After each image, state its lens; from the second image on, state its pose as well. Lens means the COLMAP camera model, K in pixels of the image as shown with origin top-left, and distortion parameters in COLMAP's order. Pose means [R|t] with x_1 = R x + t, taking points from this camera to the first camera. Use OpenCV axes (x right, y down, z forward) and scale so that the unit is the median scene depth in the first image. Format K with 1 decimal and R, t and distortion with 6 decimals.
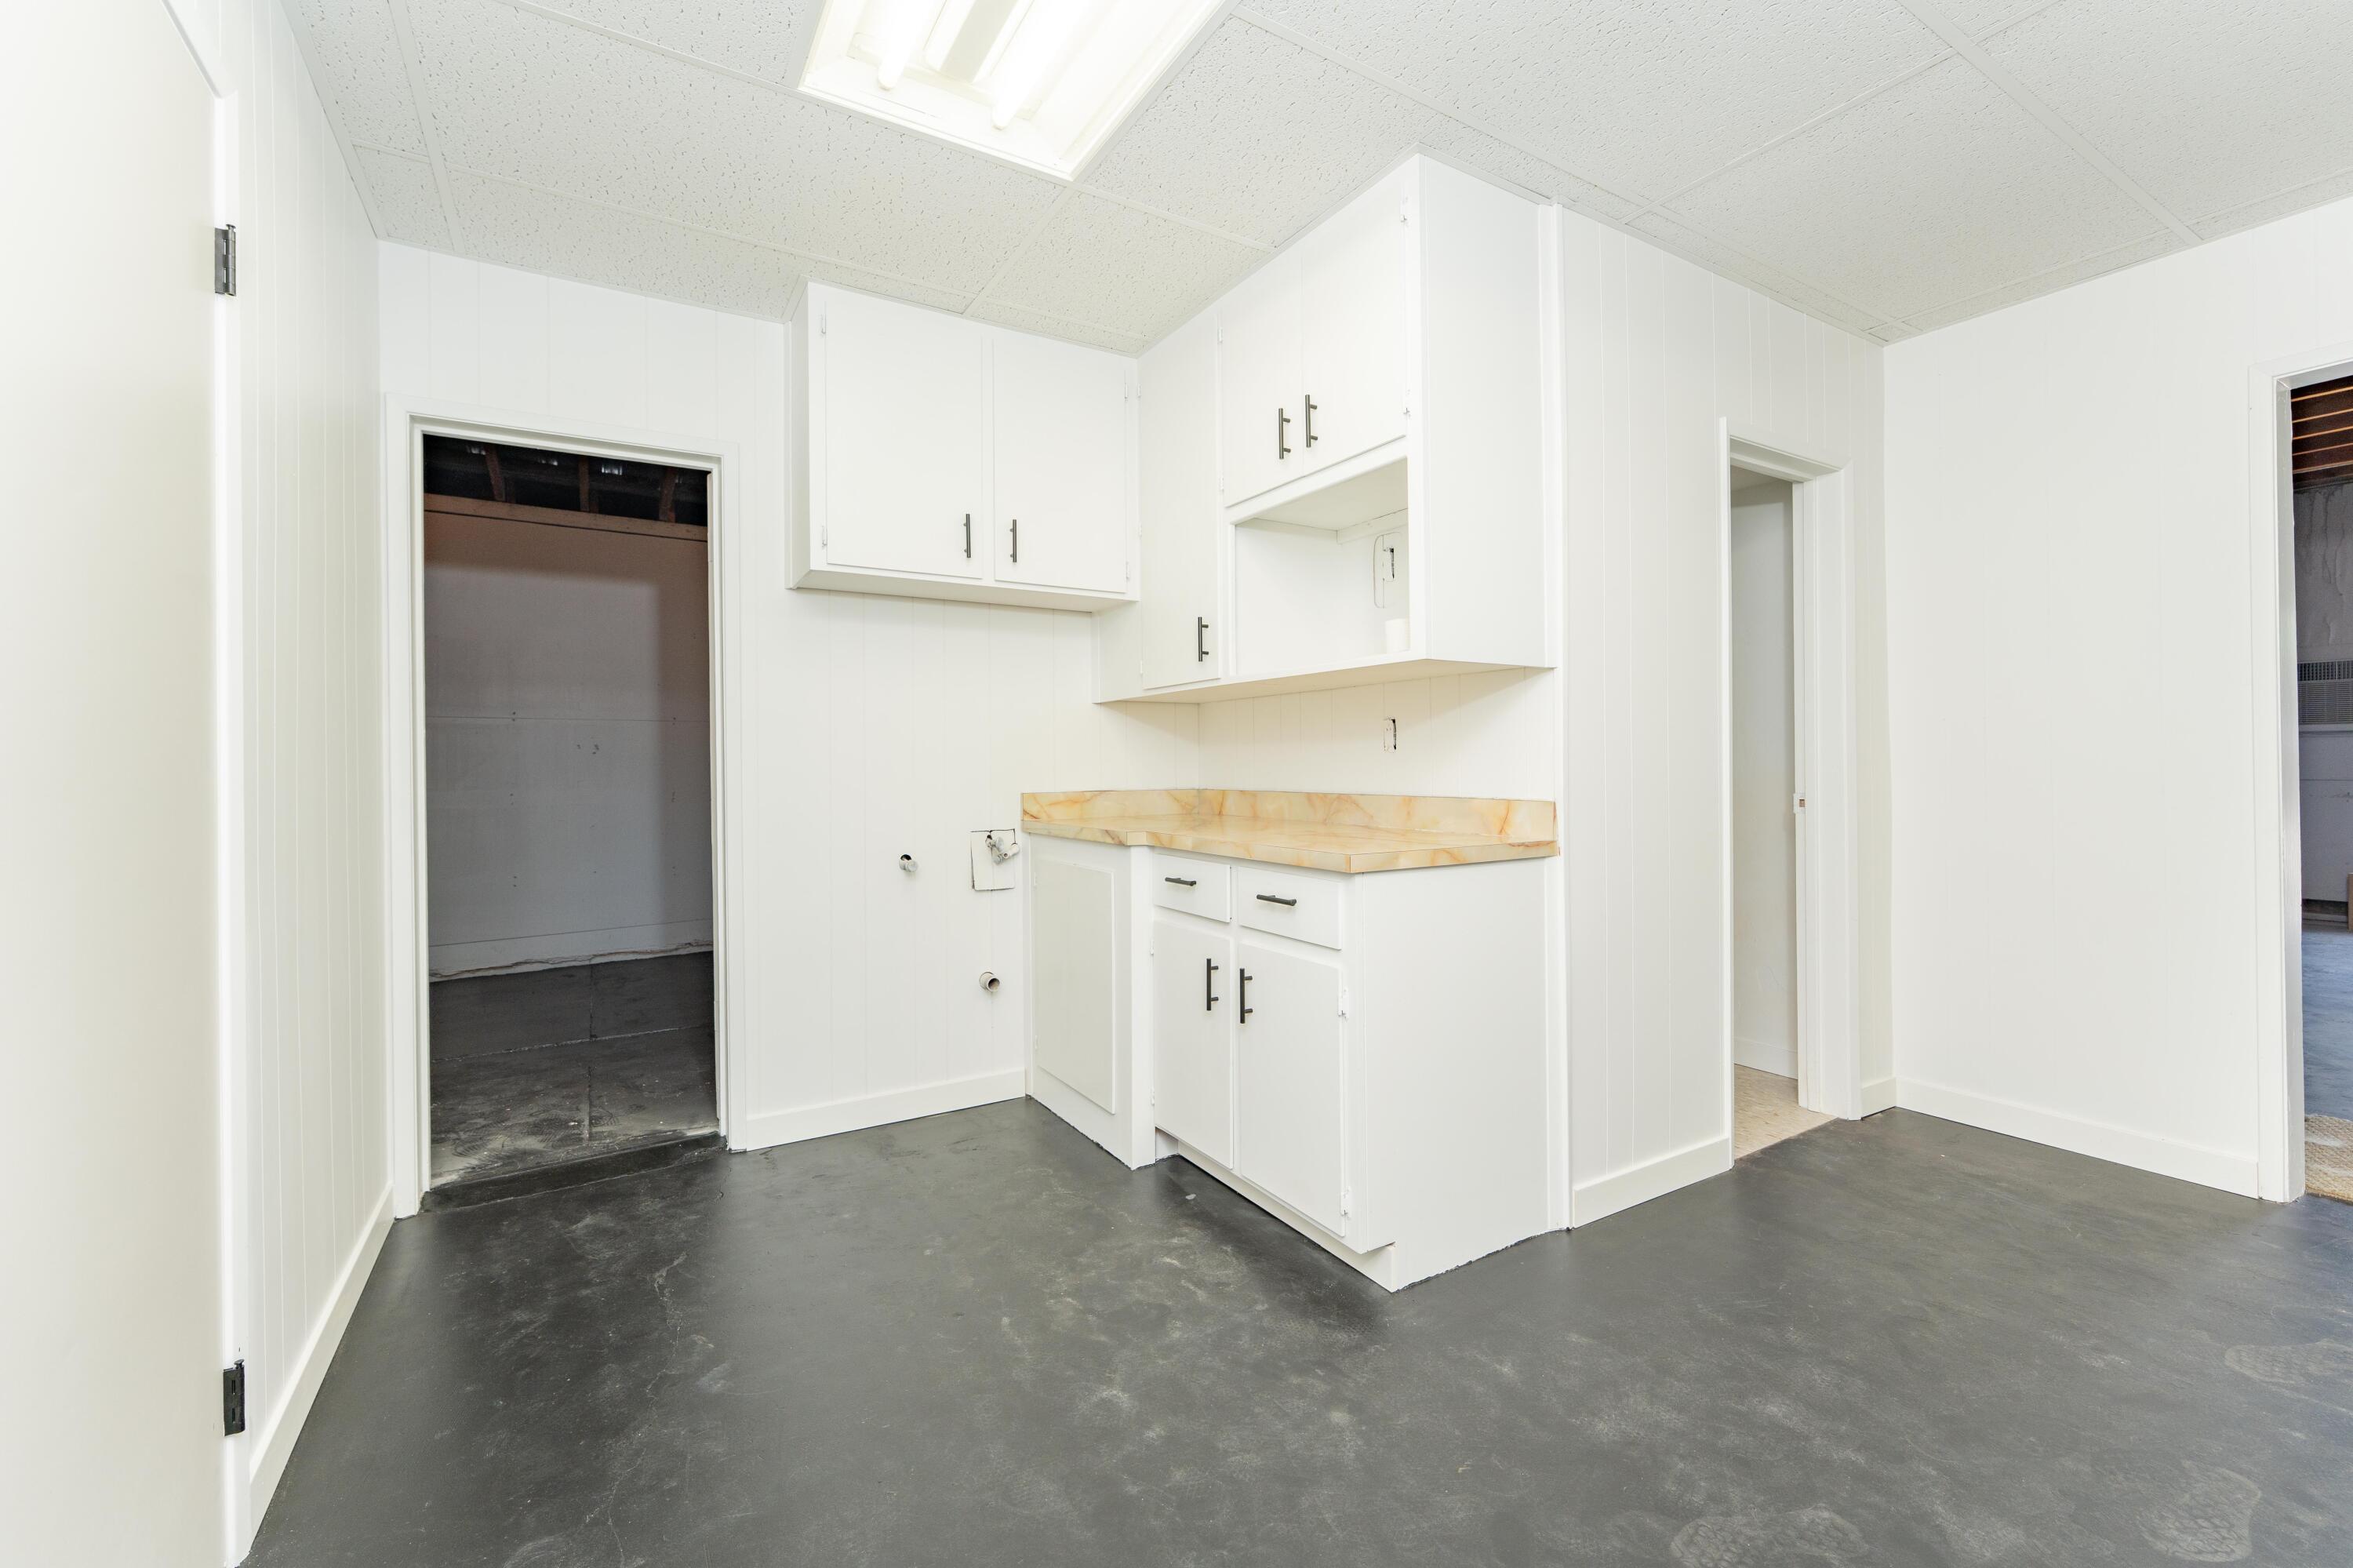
lens RADIAL K [[978.7, 0, 1141.8], [0, 978.7, 770.7], [0, 0, 1]] dist [-0.002830, -0.000239]
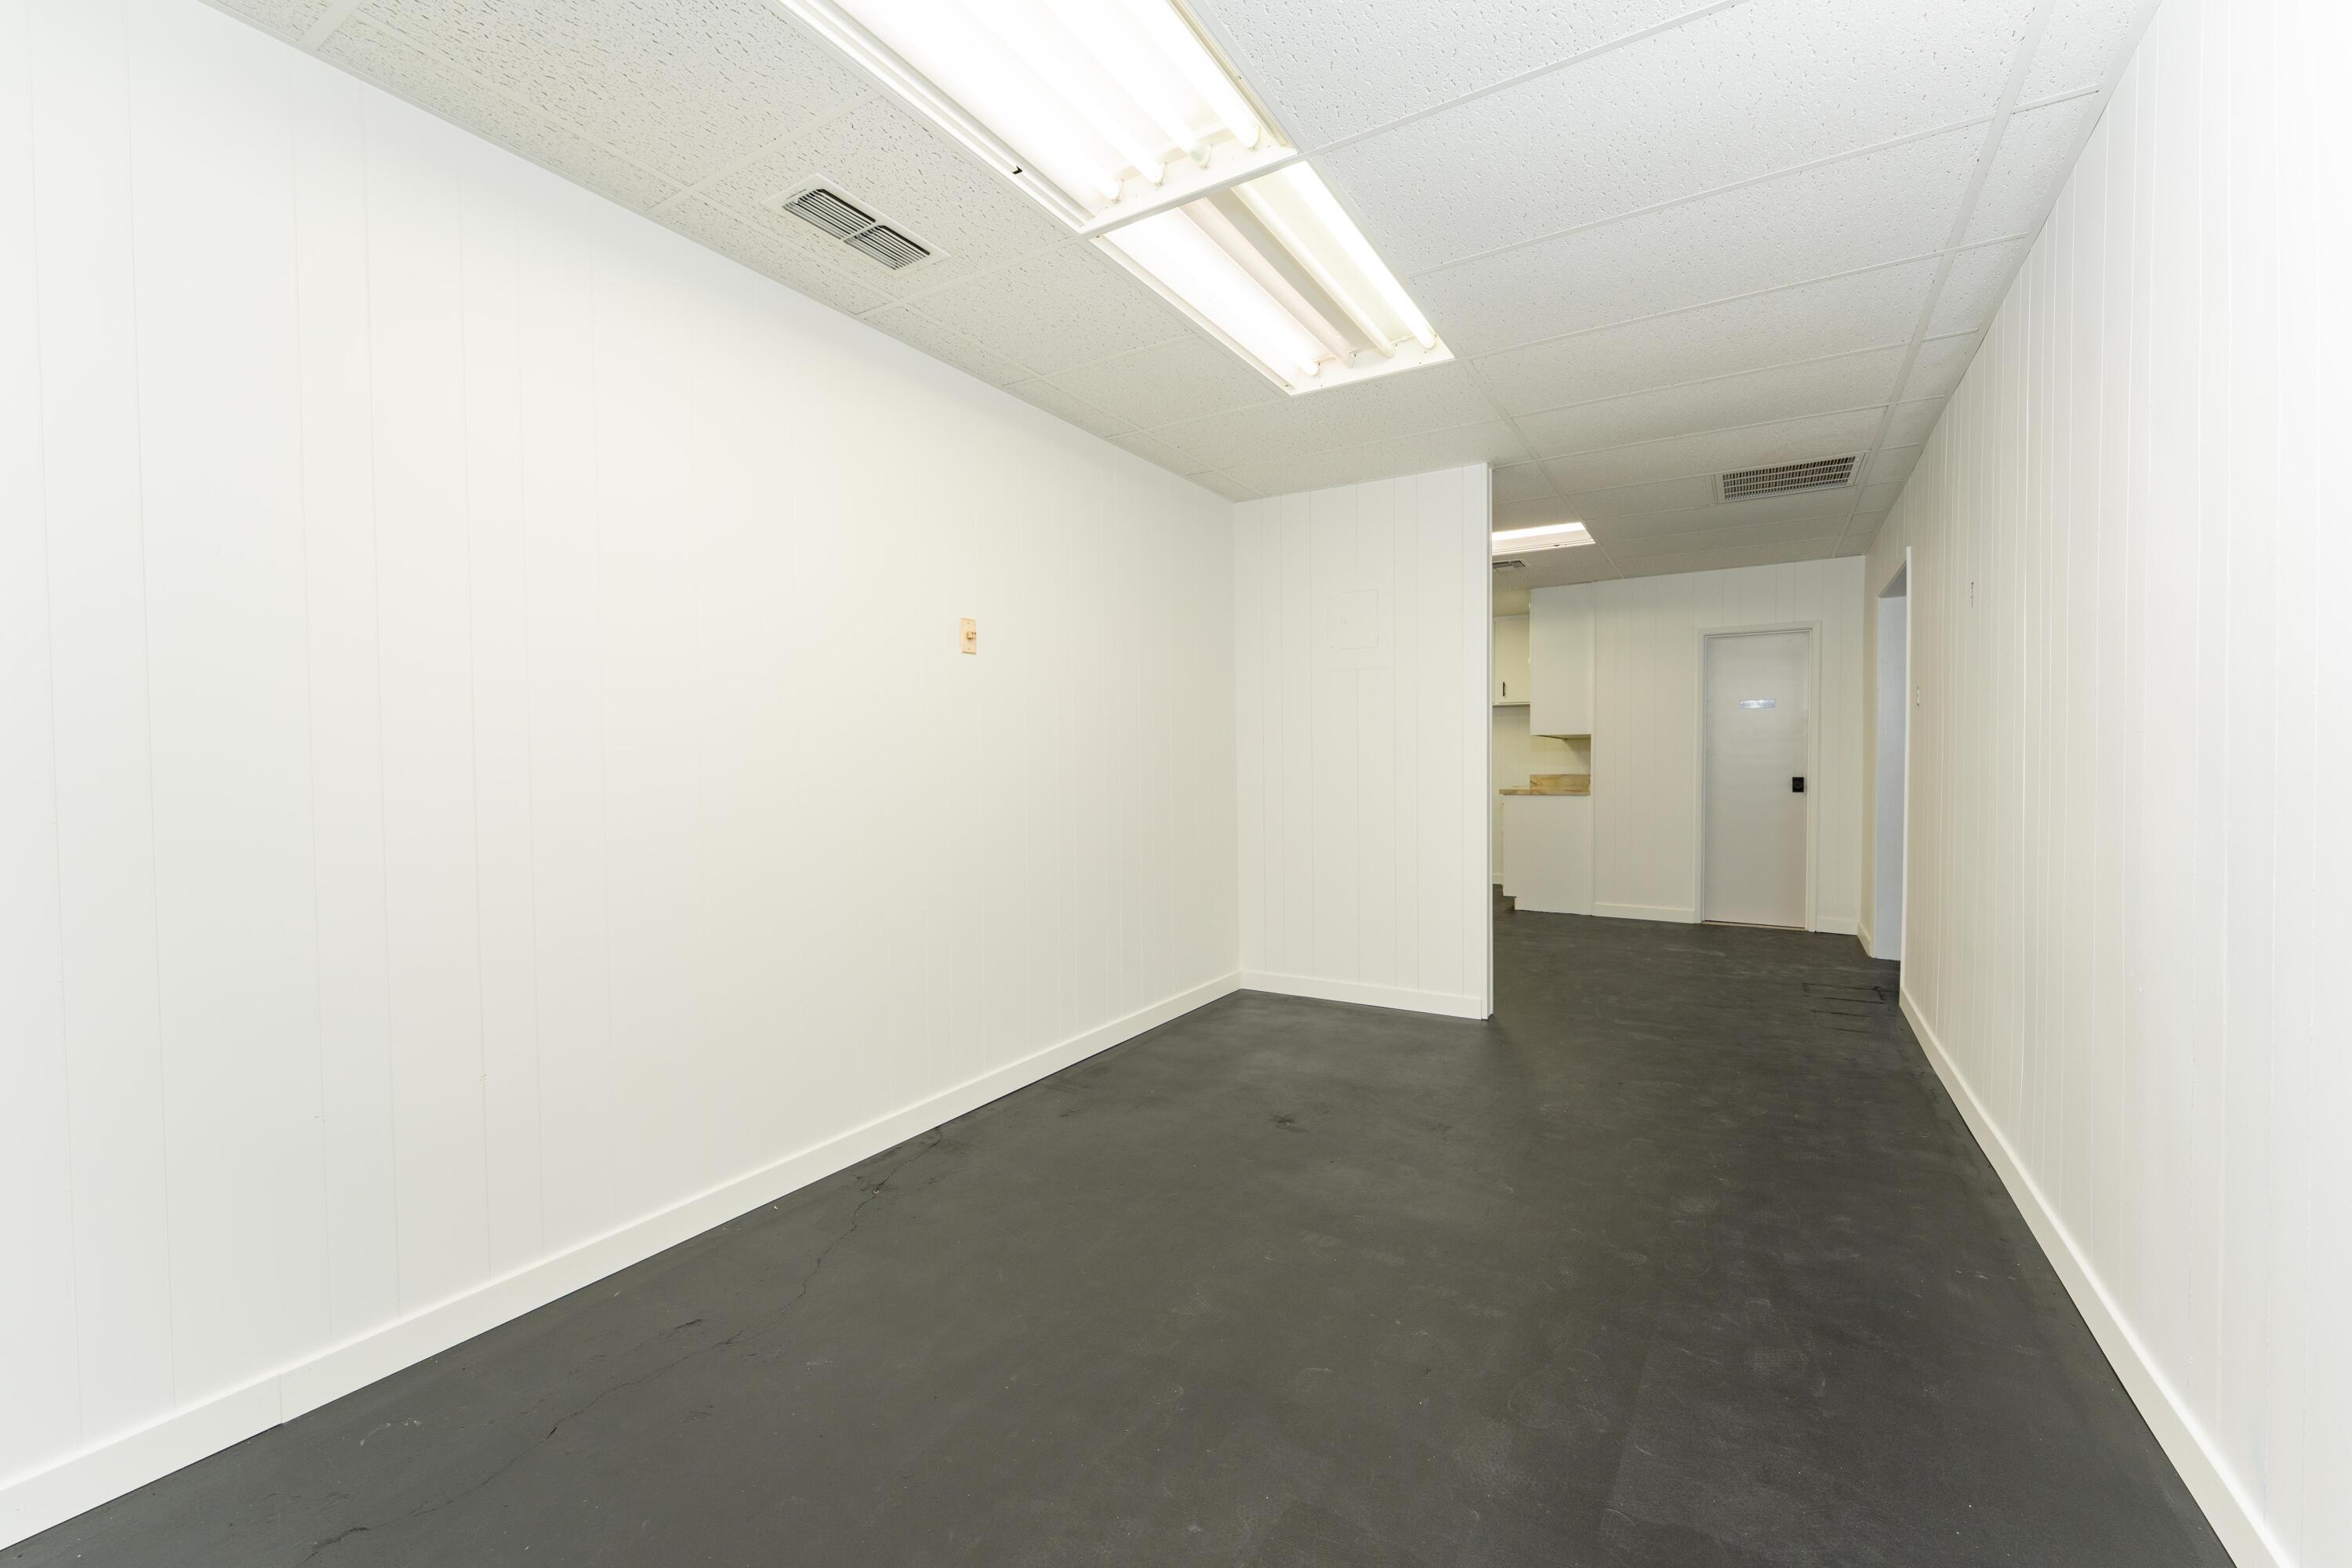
lens RADIAL K [[953.7, 0, 1159.1], [0, 953.7, 783.8], [0, 0, 1]] dist [-0.001460, -0.000499]
pose [[0.449982, 0.022740, -0.892748, 2.953055], [0.000973, 0.999663, 0.025954, -0.034357], [0.893037, -0.012548, 0.449808, -1.862786]]
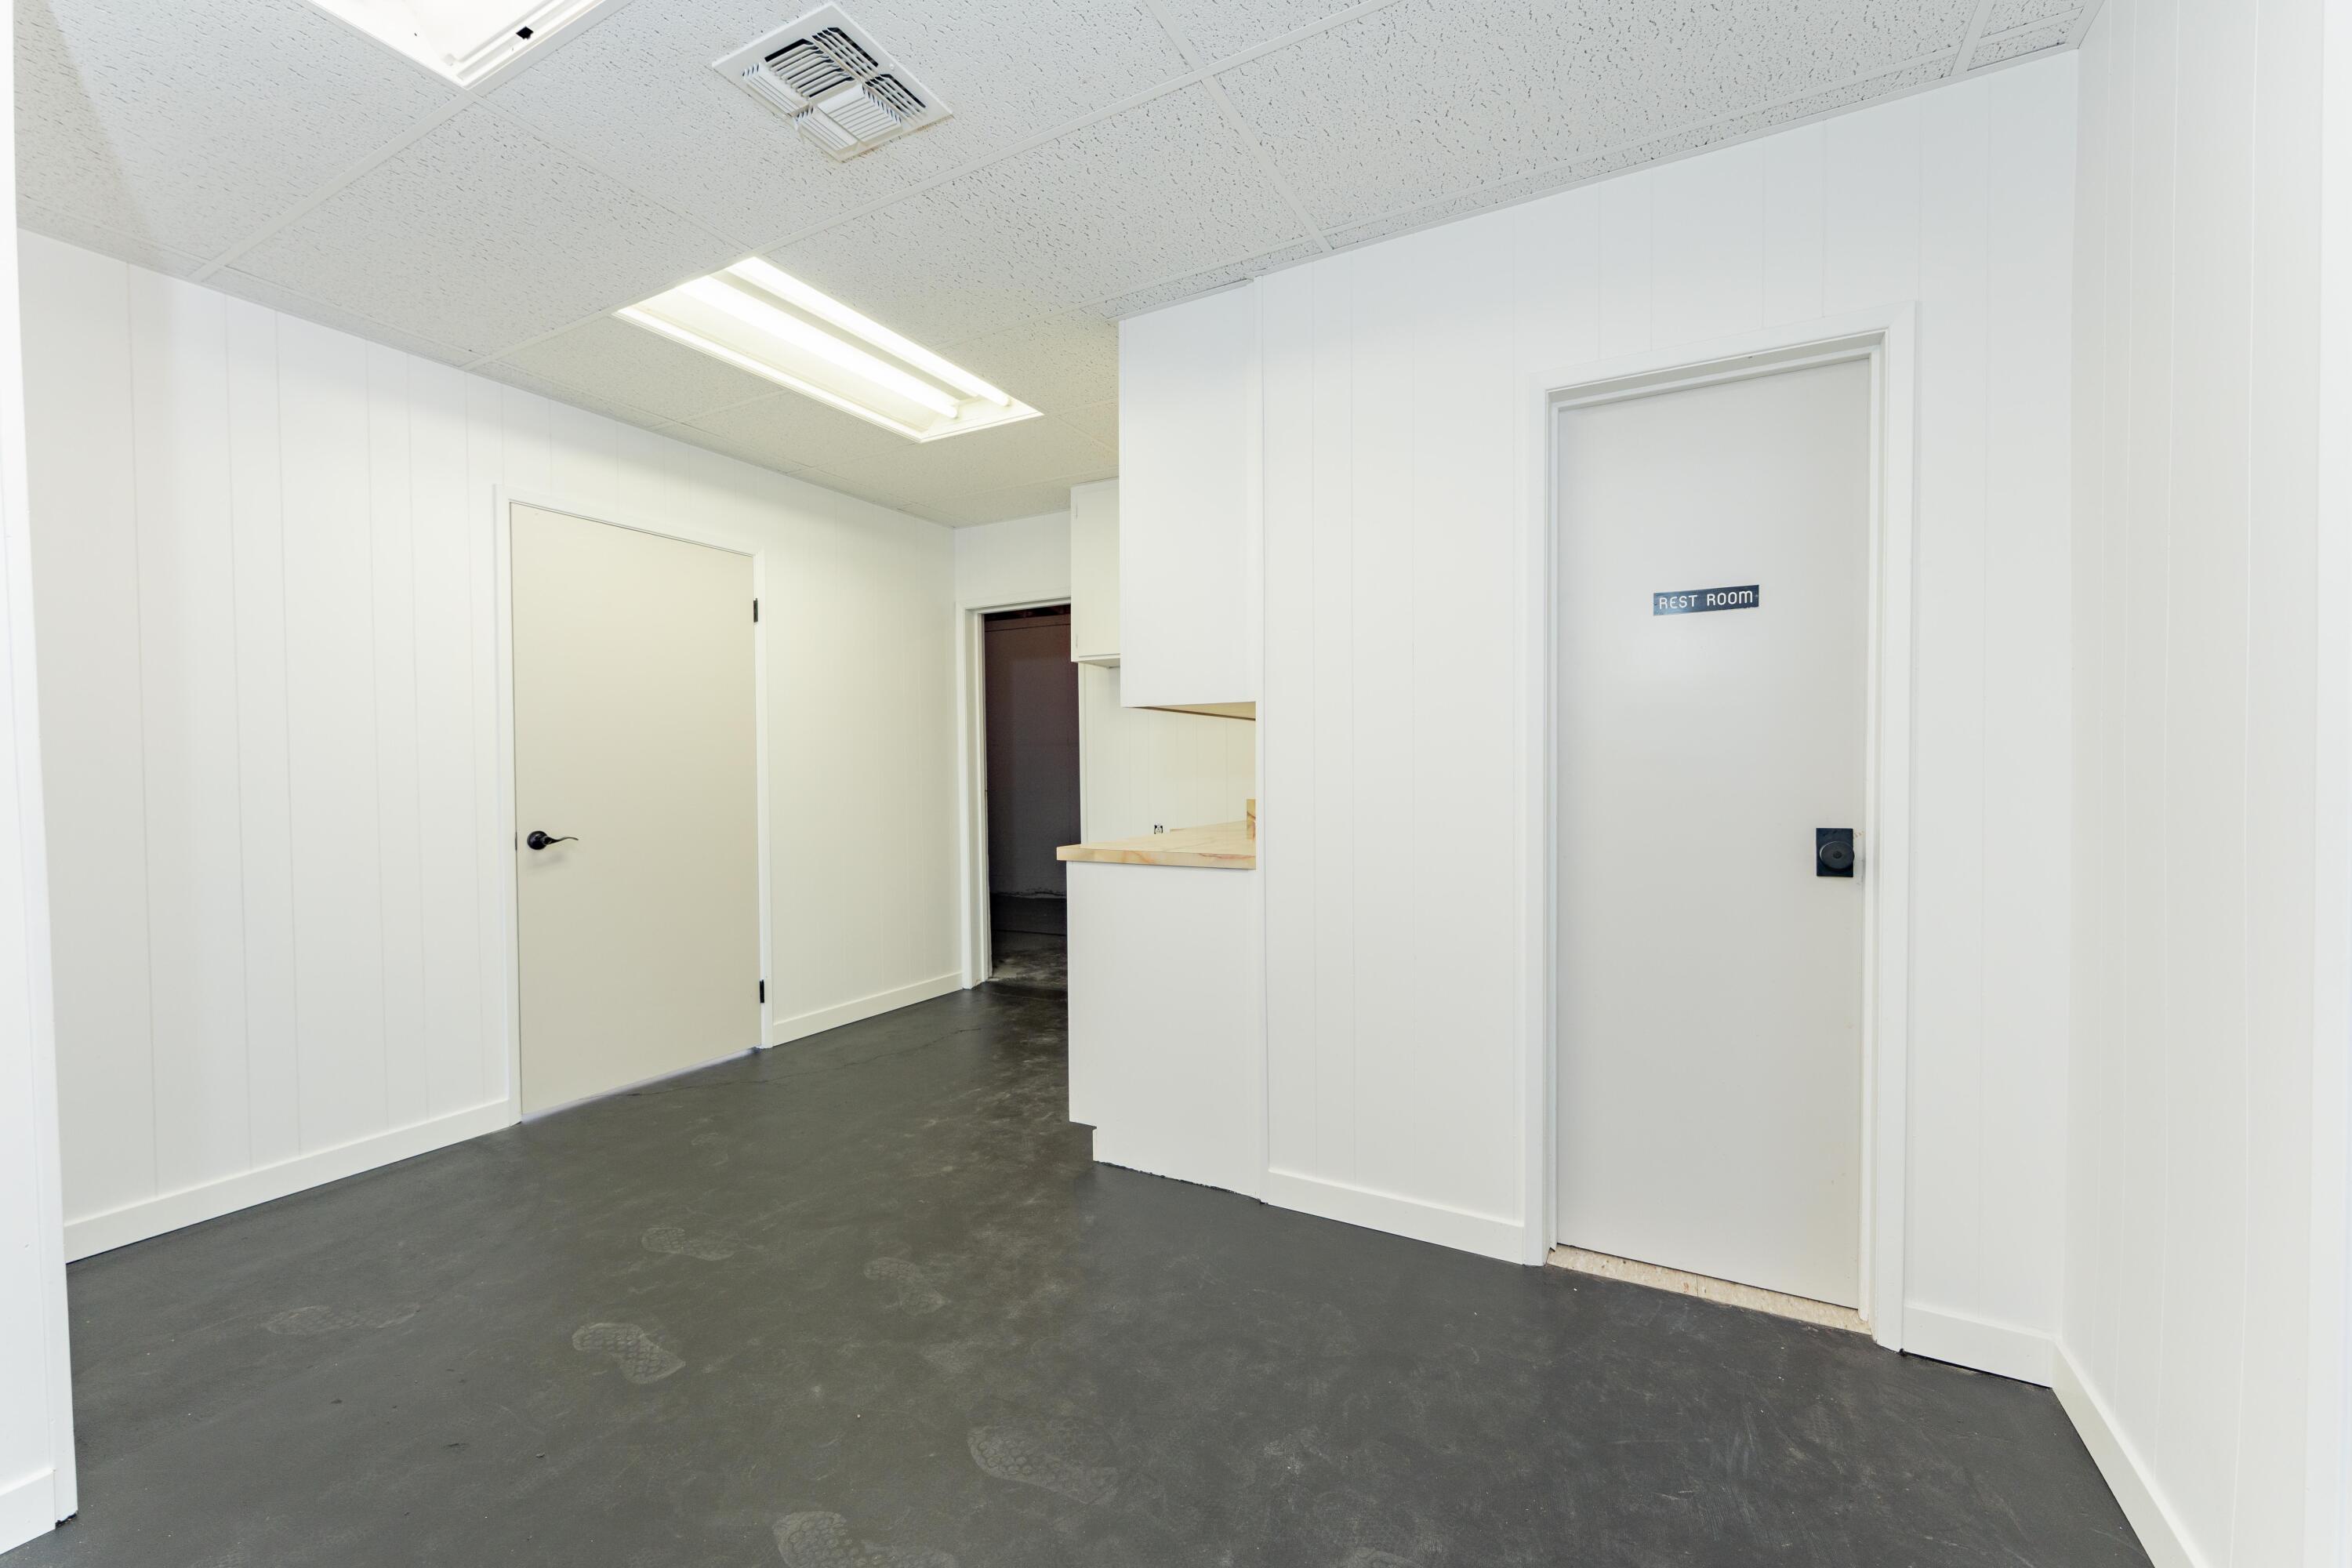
lens RADIAL K [[953.7, 0, 1159.1], [0, 953.7, 783.8], [0, 0, 1]] dist [-0.001460, -0.000499]
pose [[0.495443, 0.018591, -0.868441, 1.549856], [0.005276, 0.999688, 0.024411, -0.044851], [0.868624, -0.016677, 0.495190, 0.427289]]
